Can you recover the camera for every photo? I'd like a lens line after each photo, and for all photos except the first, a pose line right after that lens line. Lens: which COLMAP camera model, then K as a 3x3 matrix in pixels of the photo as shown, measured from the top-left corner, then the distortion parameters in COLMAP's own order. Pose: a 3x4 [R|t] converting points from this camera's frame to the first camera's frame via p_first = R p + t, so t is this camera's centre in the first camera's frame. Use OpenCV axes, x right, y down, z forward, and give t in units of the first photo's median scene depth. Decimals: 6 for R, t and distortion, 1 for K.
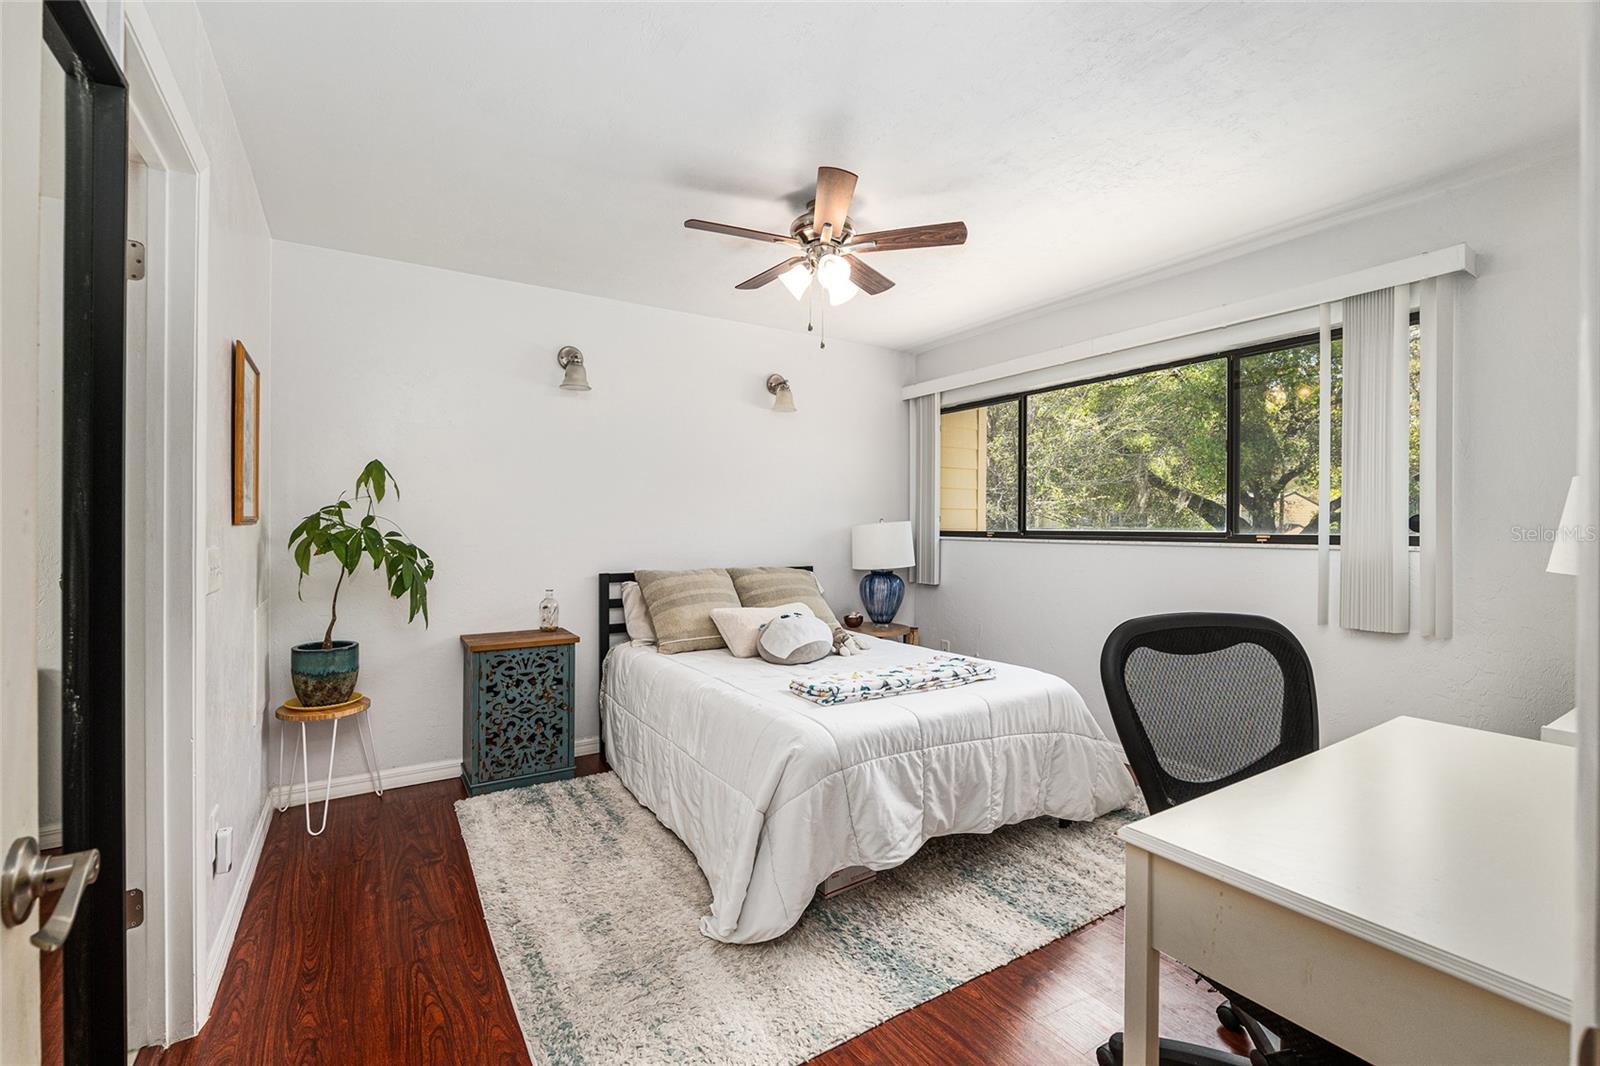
lens RADIAL K [[693.6, 0, 800.1], [0, 693.6, 524.0], [0, 0, 1]] dist [-0.001669, 0.000007]
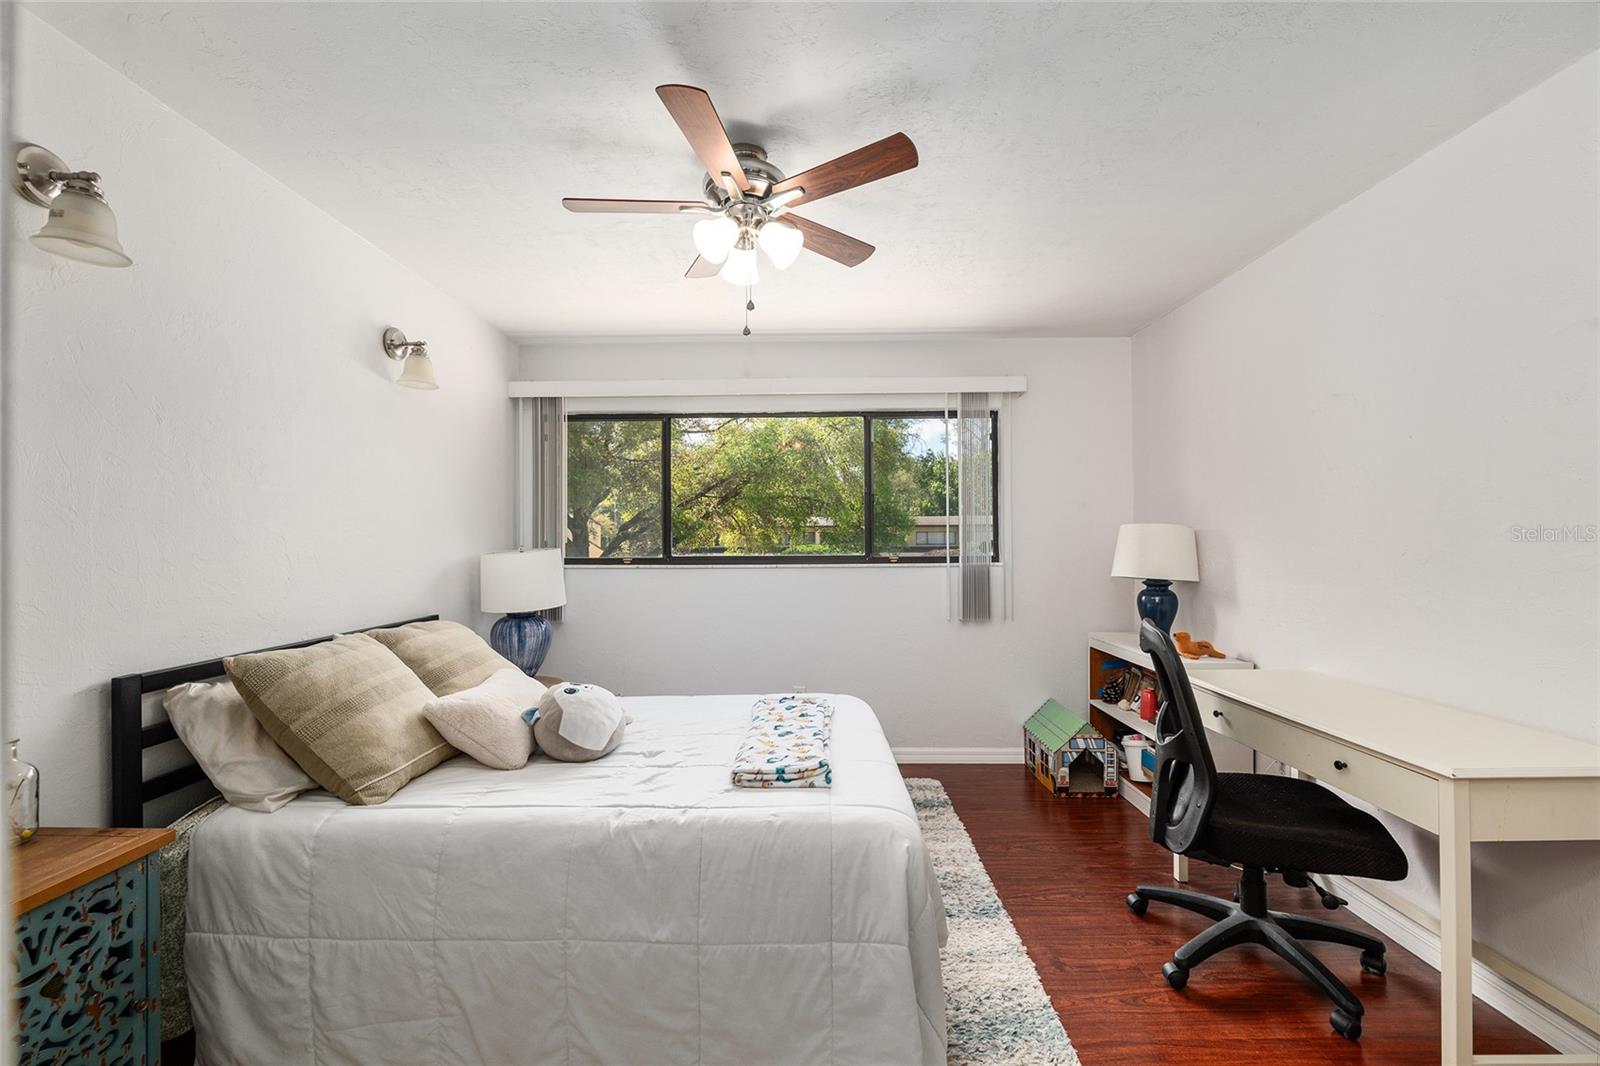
lens RADIAL K [[658.8, 0, 798.3], [0, 658.8, 533.6], [0, 0, 1]] dist [-0.008019, -0.000003]
pose [[0.542202, 0.003559, 0.840241, -0.456334], [0.005153, 0.999958, -0.007560, -0.018623], [-0.840232, 0.008429, 0.542161, 0.447641]]
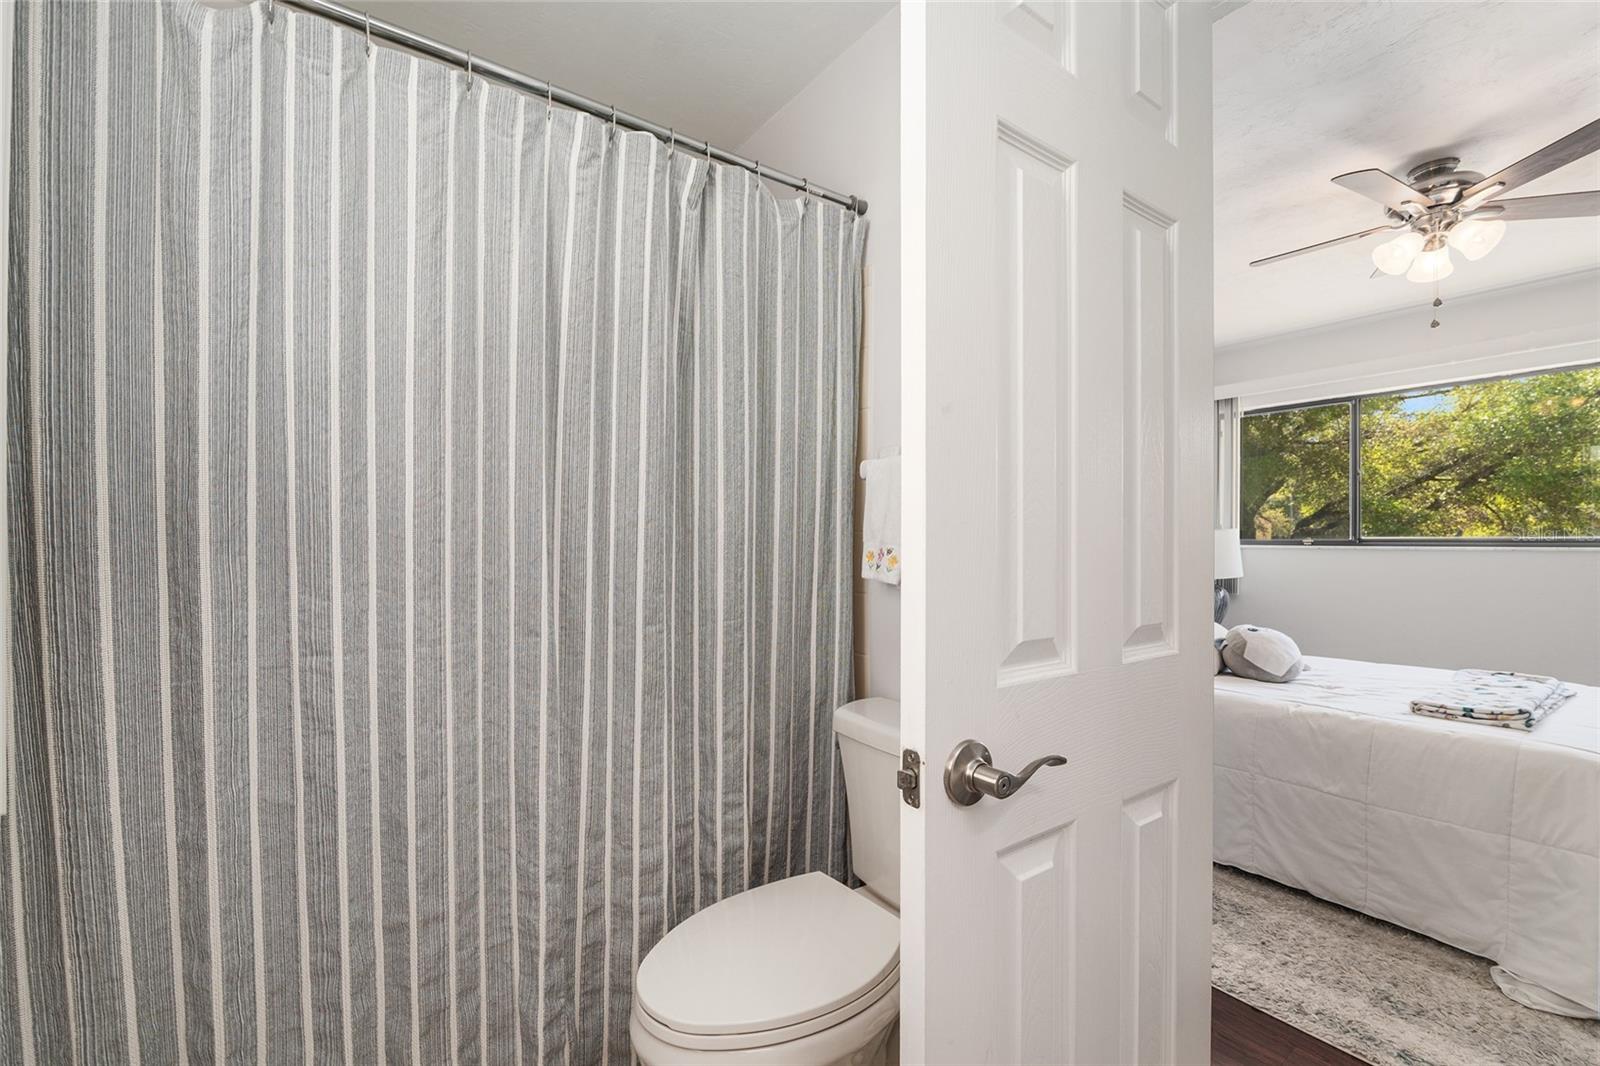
lens RADIAL K [[658.8, 0, 798.4], [0, 658.8, 549.1], [0, 0, 1]] dist [-0.008019, -0.000003]
pose [[0.996584, -0.004296, 0.082472, -0.689434], [0.003376, 0.999931, 0.011290, 0.015728], [-0.082515, -0.010973, 0.996529, 0.191651]]
